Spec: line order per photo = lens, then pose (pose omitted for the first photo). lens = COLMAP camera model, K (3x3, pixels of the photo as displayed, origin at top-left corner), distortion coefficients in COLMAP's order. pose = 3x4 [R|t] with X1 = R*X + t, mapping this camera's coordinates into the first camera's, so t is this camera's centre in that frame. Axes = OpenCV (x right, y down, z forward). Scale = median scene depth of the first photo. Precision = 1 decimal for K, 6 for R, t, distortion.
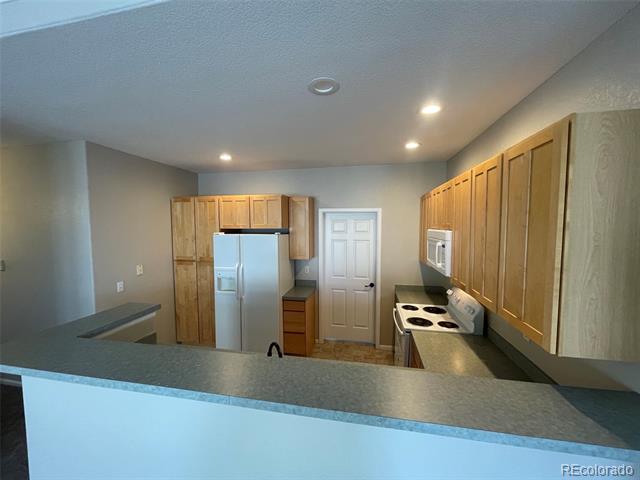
lens RADIAL K [[260.1, 0, 317.1], [0, 260.1, 239.2], [0, 0, 1]] dist [-0.000465, -0.000565]
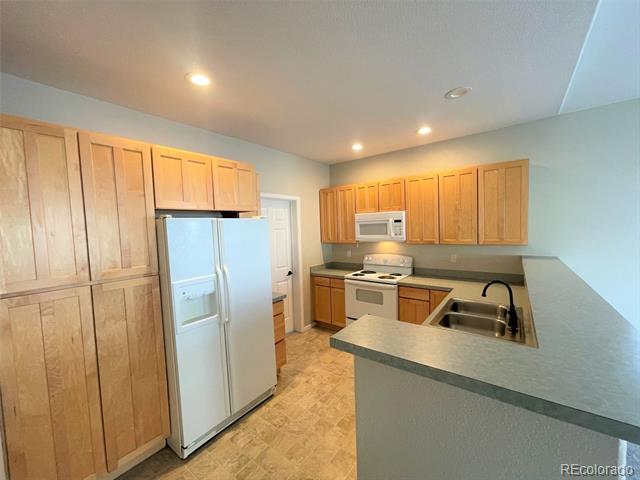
lens RADIAL K [[260.1, 0, 322.3], [0, 260.1, 241.1], [0, 0, 1]] dist [-0.000465, -0.000565]
pose [[0.419371, -0.064730, 0.905504, -0.667658], [0.088022, 0.995654, 0.030408, 0.035257], [-0.903537, 0.066953, 0.423247, 0.474692]]
